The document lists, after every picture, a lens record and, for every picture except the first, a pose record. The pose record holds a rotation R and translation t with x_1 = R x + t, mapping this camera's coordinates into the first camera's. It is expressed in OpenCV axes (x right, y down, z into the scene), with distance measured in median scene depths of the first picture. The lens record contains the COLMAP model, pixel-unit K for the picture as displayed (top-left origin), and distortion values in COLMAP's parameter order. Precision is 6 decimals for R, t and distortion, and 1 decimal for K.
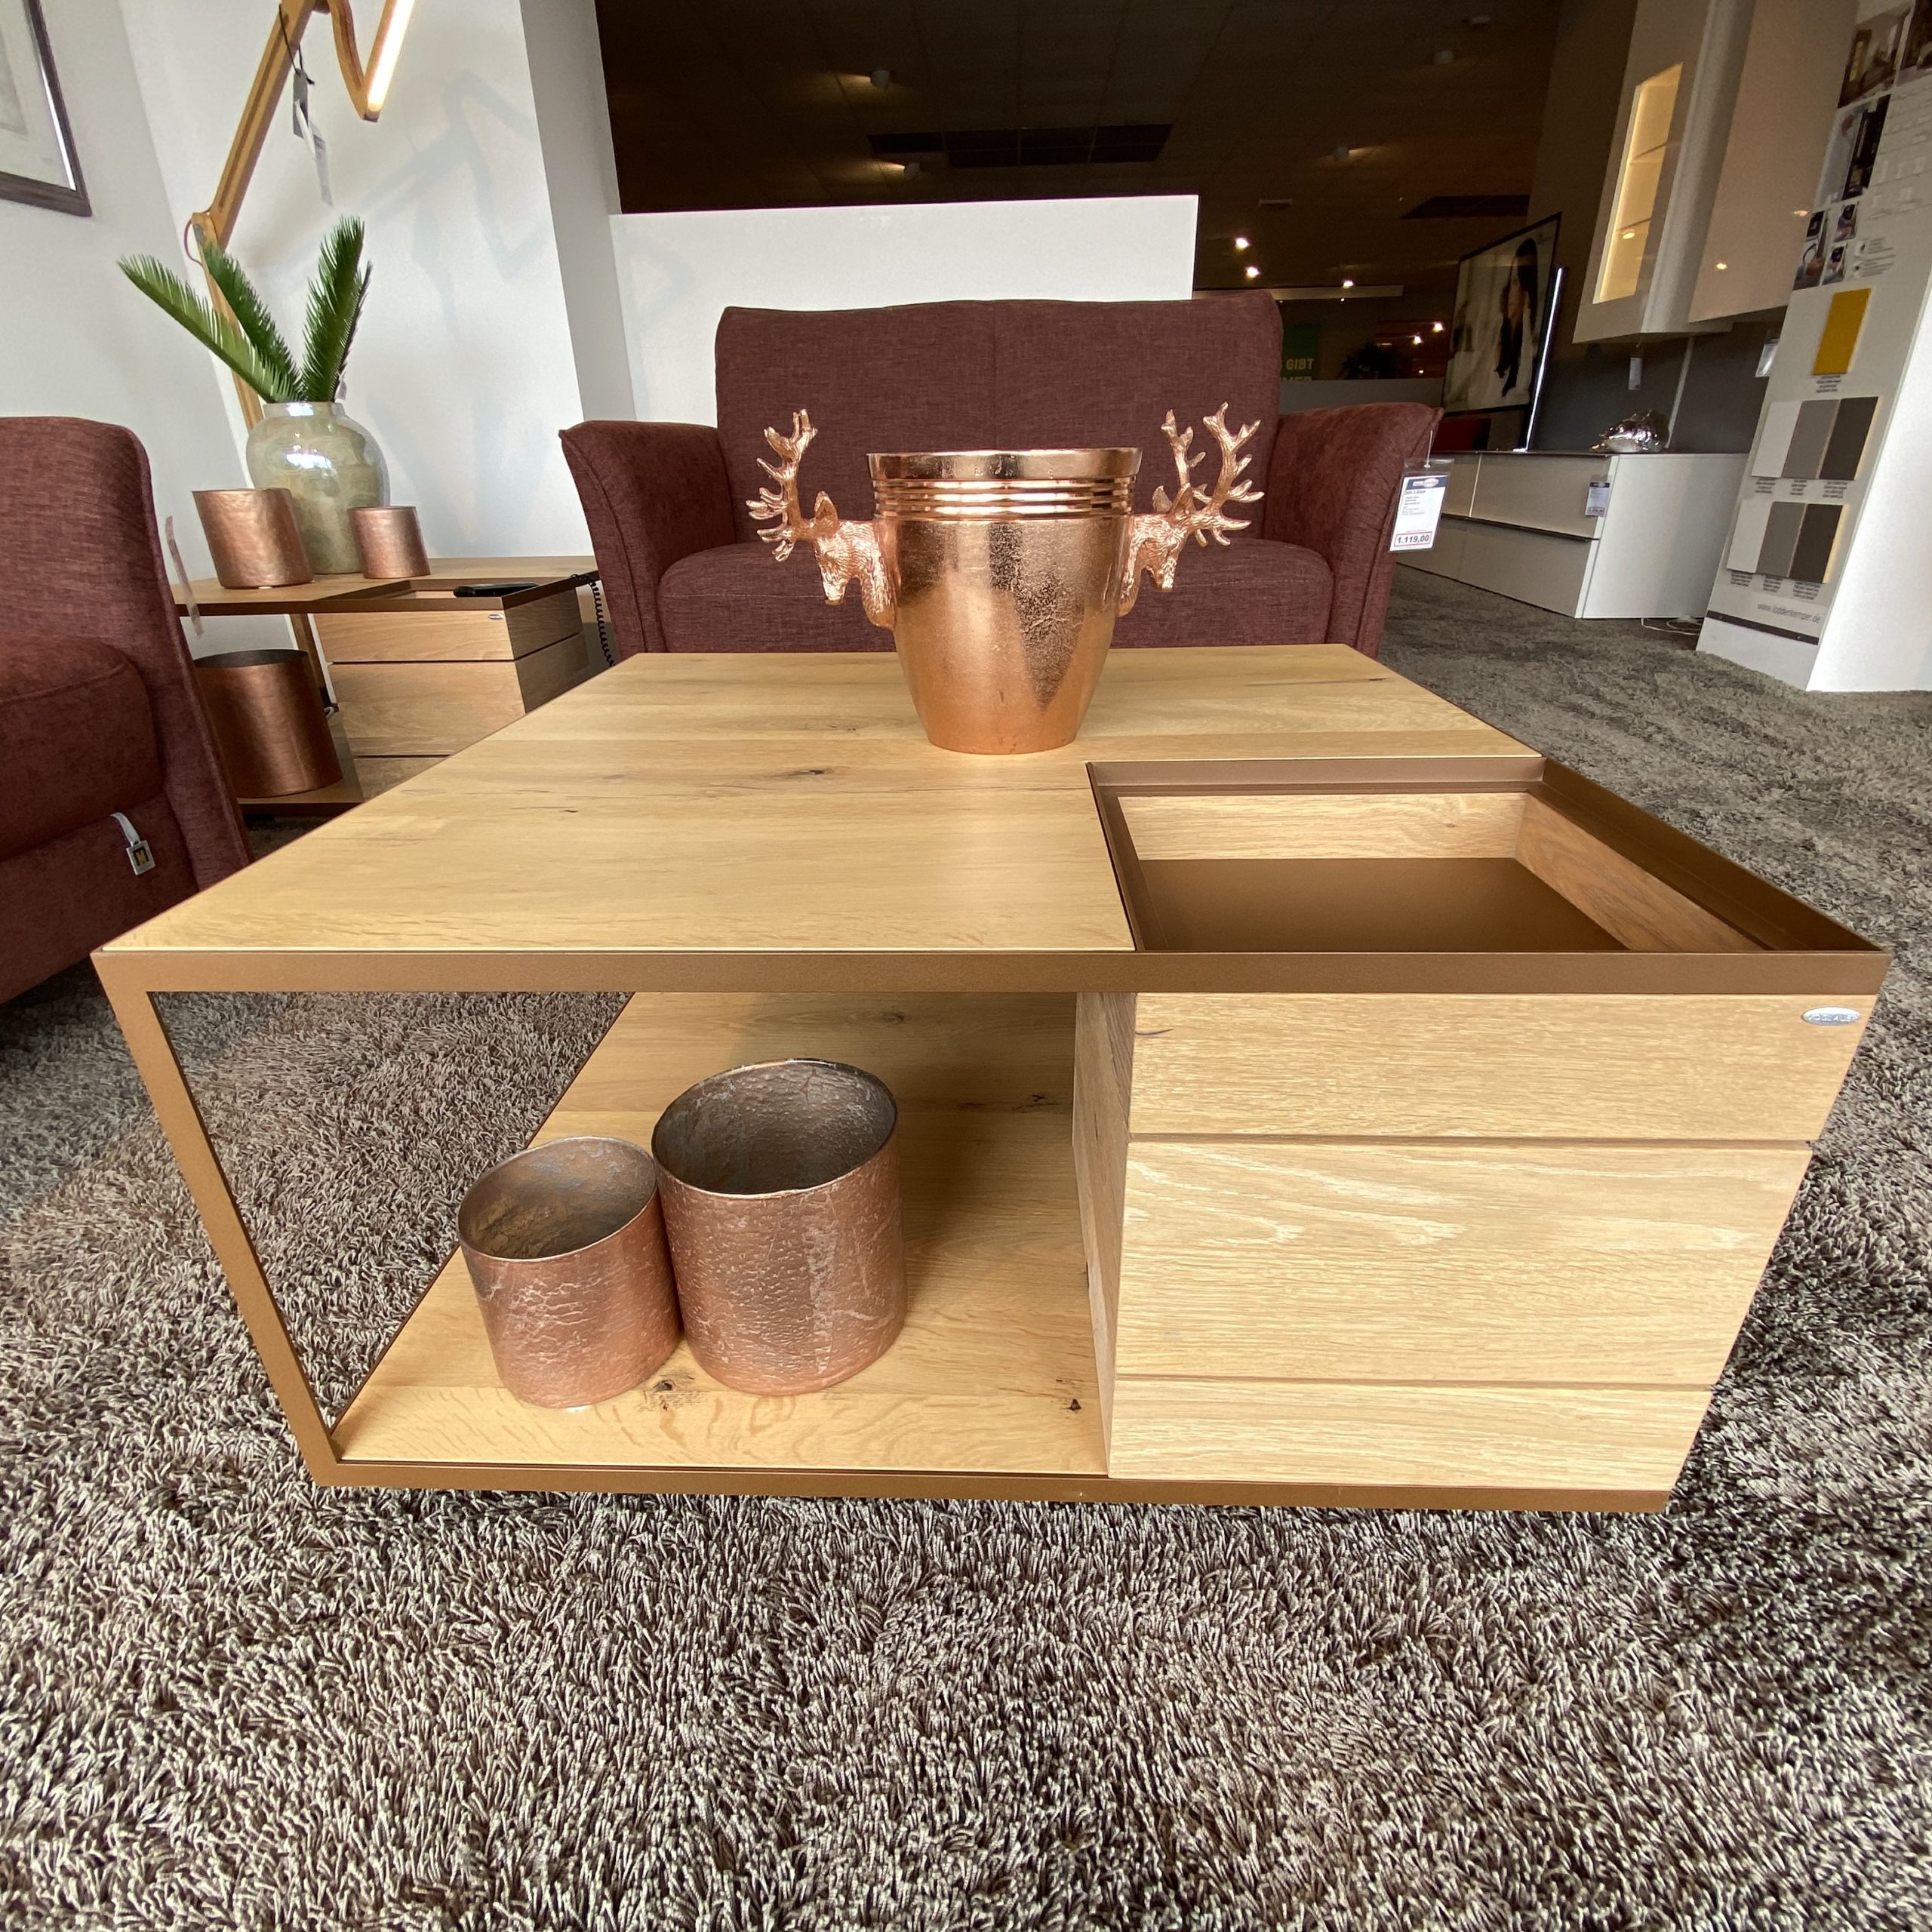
lens RADIAL K [[1054.9, 0, 966.0], [0, 1054.9, 966.0], [0, 0, 1]] dist [0.023147, -0.026749]
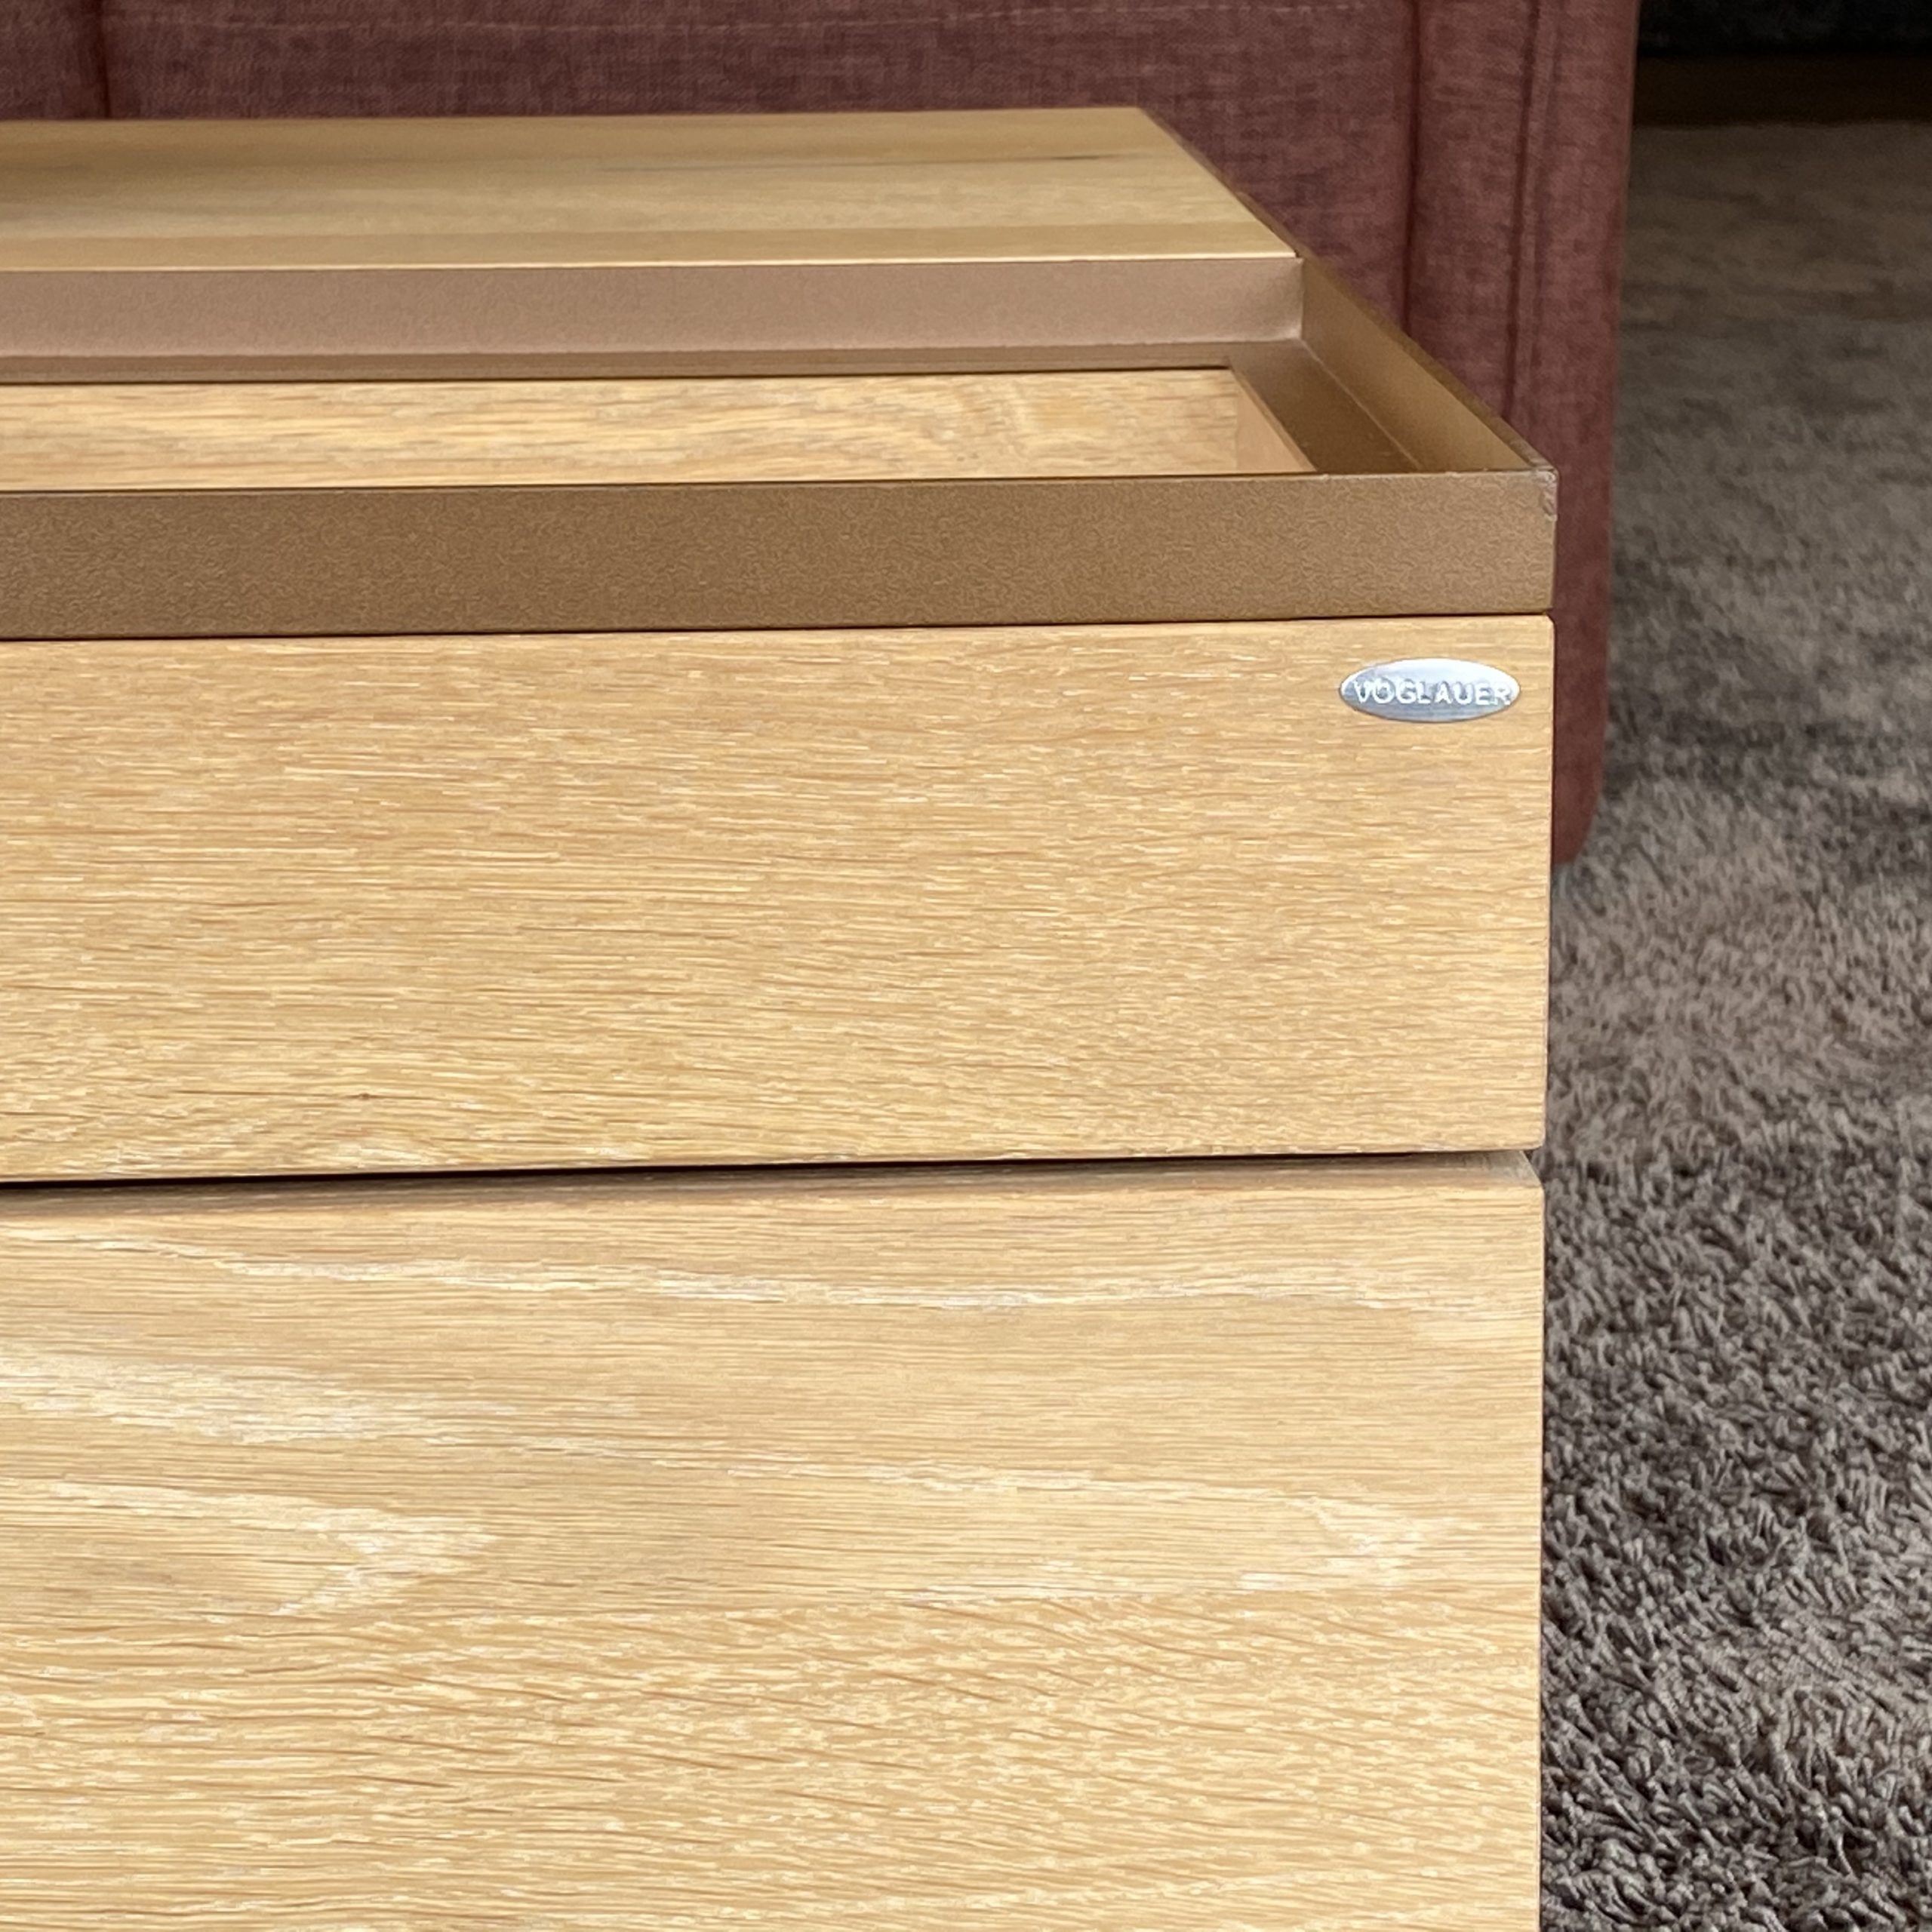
lens RADIAL K [[4734.4, 0, 961.7], [0, 4734.4, 874.0], [0, 0, 1]] dist [0.130626, 0.445085]
pose [[0.997248, -0.011178, 0.073292, 0.364677], [0.027438, 0.974023, -0.224783, 0.264561], [-0.068876, 0.226175, 0.971649, -0.226817]]
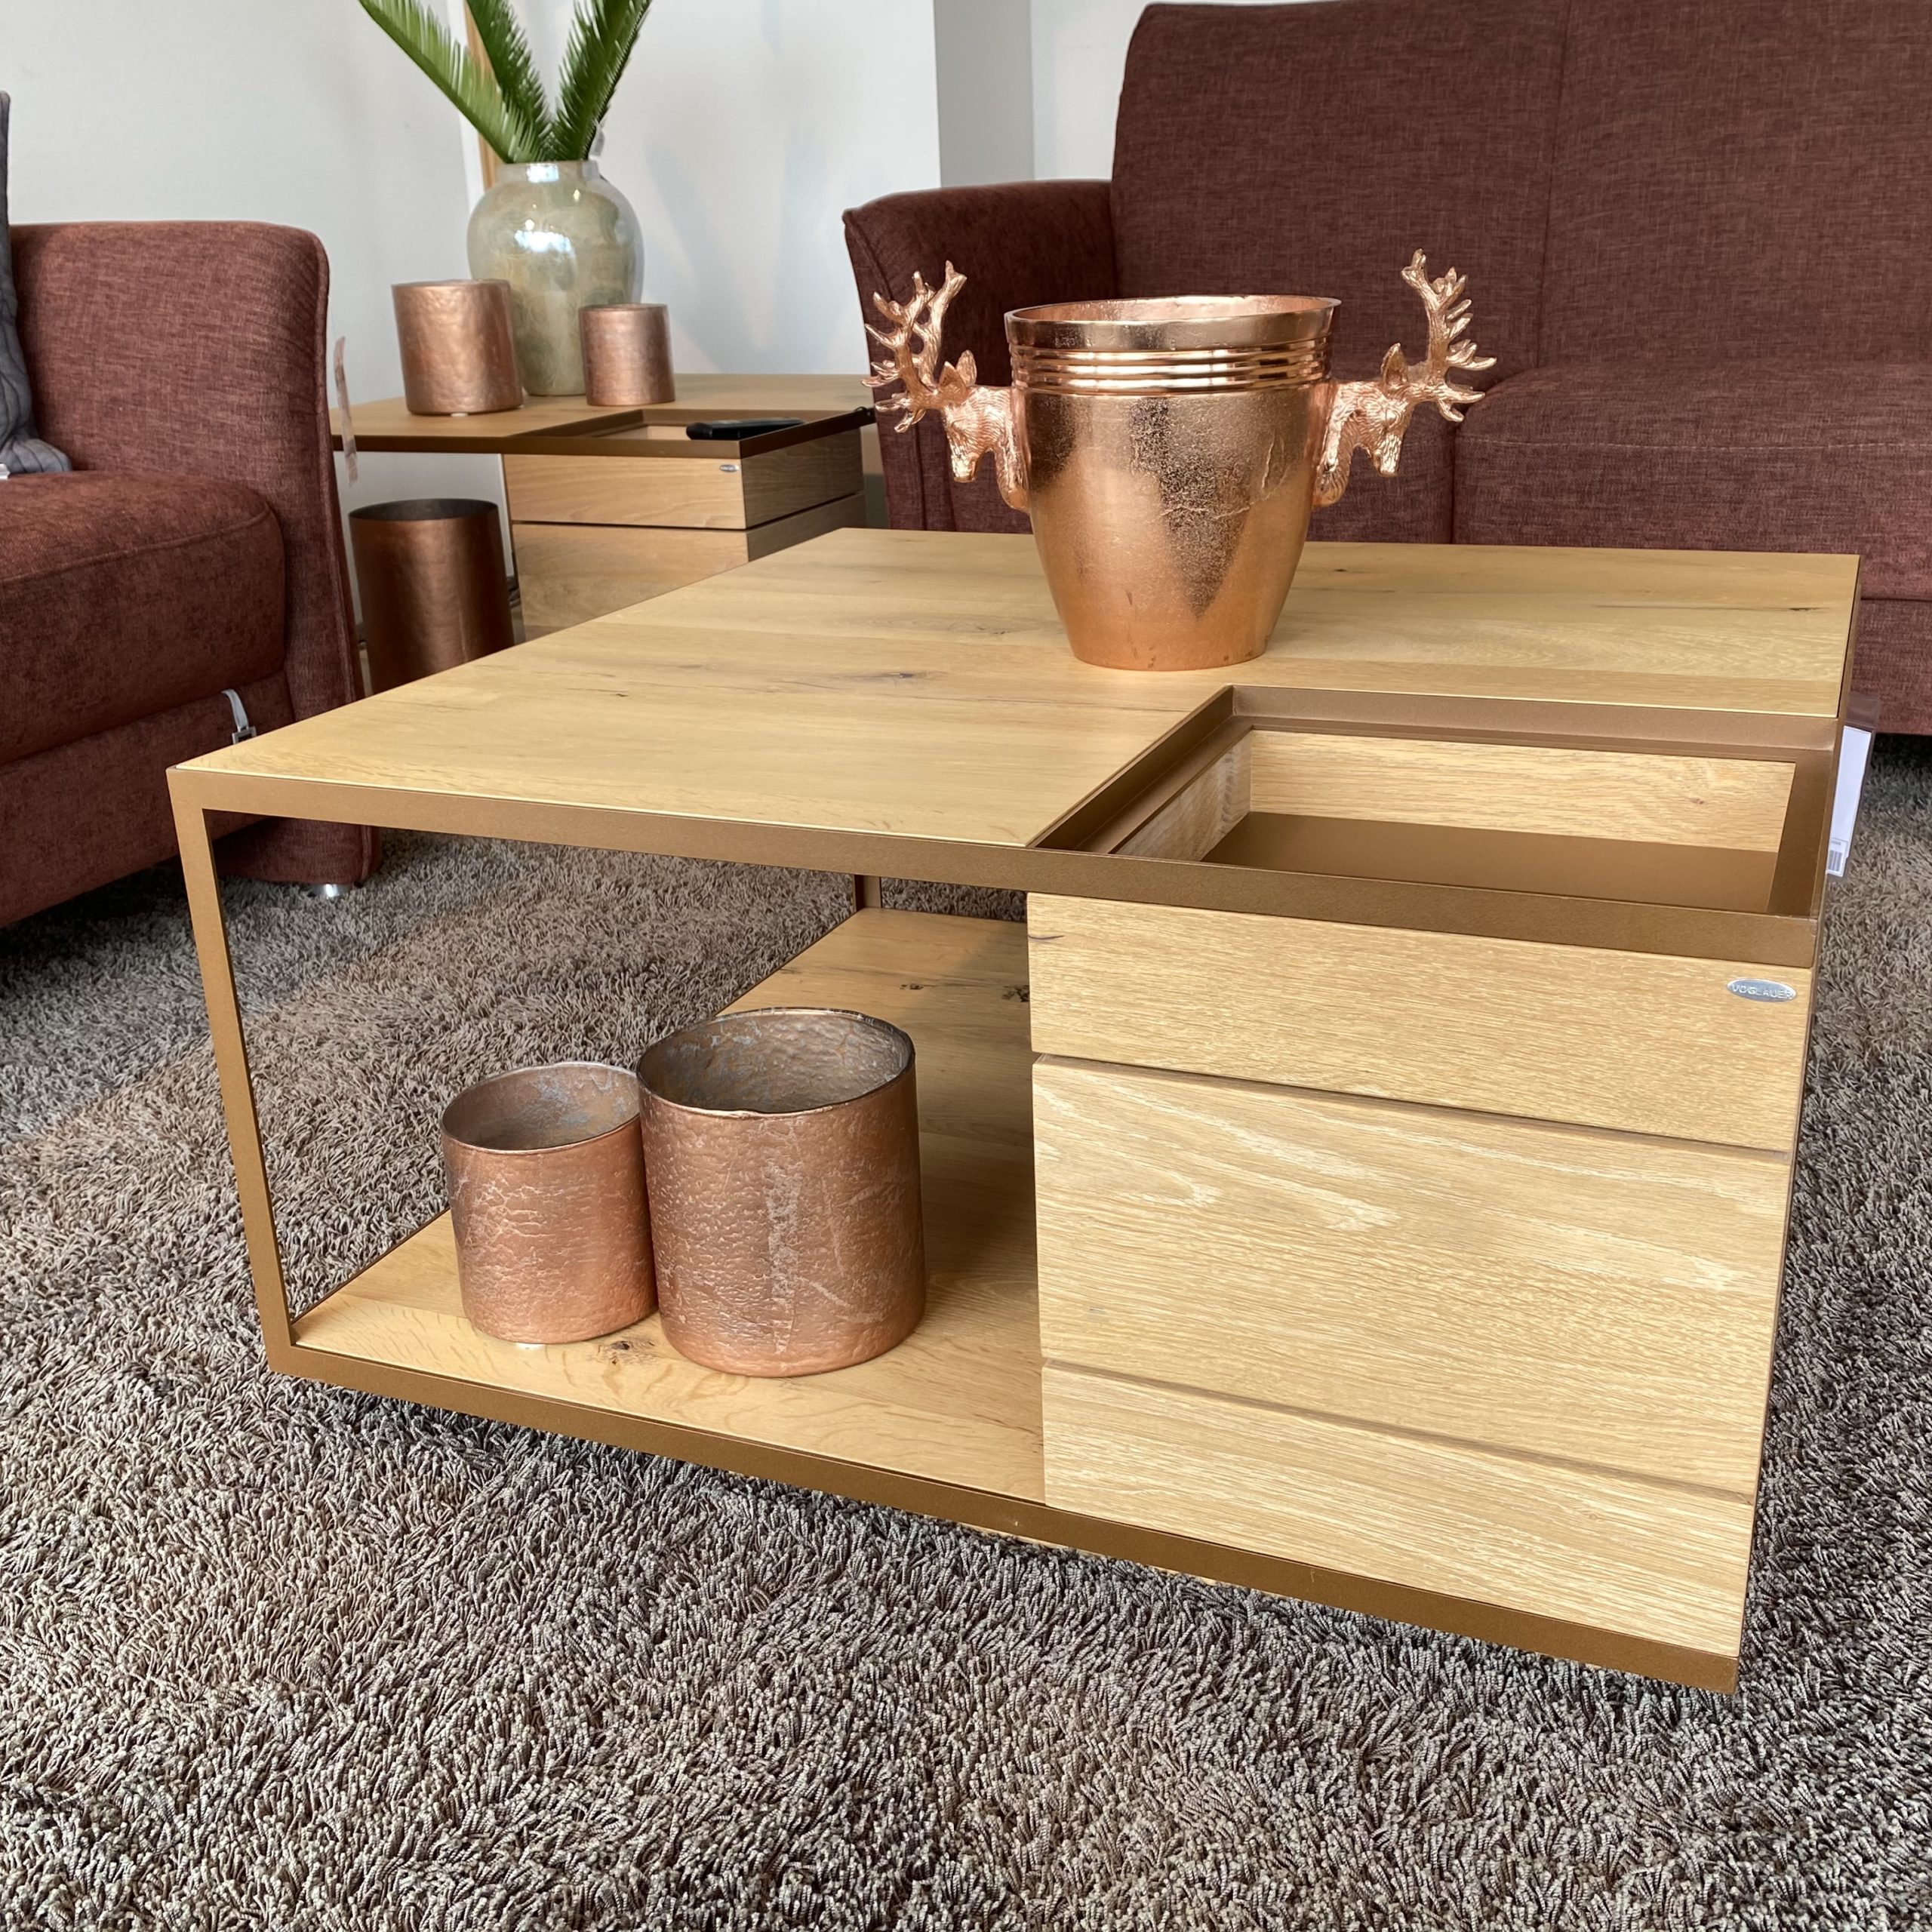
lens RADIAL K [[2075.6, 0, 957.8], [0, 2075.6, 932.9], [0, 0, 1]] dist [0.128471, -0.413420]
pose [[0.935766, 0.105125, -0.336588, 0.492645], [-0.137021, 0.987920, -0.072385, 0.137955], [0.324912, 0.113855, 0.938866, -0.539540]]
